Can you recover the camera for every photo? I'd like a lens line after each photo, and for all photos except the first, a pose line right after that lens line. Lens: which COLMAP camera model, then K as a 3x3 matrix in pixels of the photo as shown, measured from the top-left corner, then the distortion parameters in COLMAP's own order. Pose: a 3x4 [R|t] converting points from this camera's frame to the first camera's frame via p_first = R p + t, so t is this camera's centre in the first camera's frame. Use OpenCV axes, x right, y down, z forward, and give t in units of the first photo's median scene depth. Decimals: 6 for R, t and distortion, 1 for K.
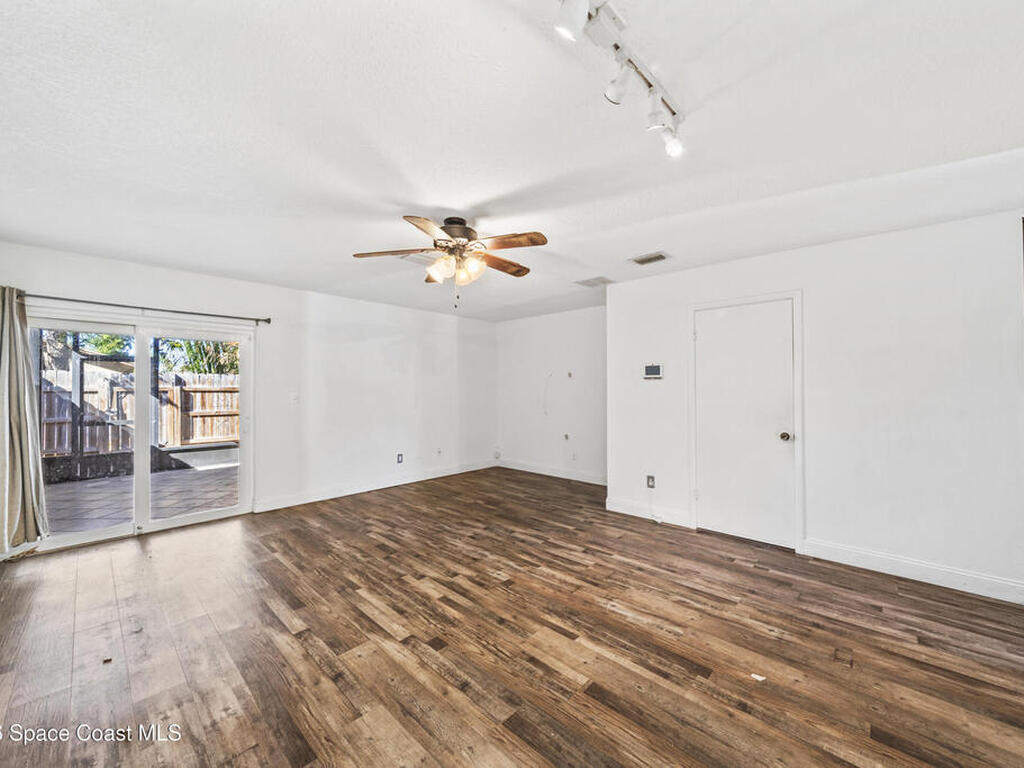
lens RADIAL K [[405.9, 0, 509.8], [0, 405.9, 383.6], [0, 0, 1]] dist [-0.003248, -0.000528]
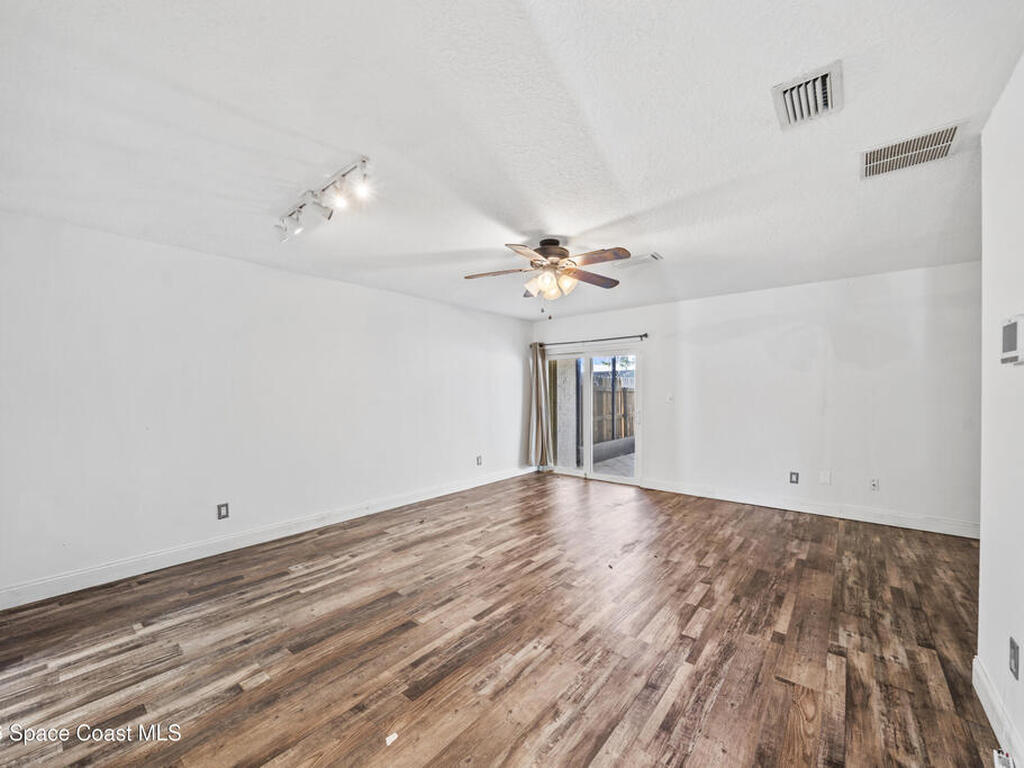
lens RADIAL K [[405.9, 0, 510.2], [0, 405.9, 391.1], [0, 0, 1]] dist [-0.003248, -0.000528]
pose [[0.056107, 0.001765, -0.998423, 0.857180], [0.016032, 0.999868, 0.002669, 0.008316], [0.998296, -0.016157, 0.056071, 0.711543]]
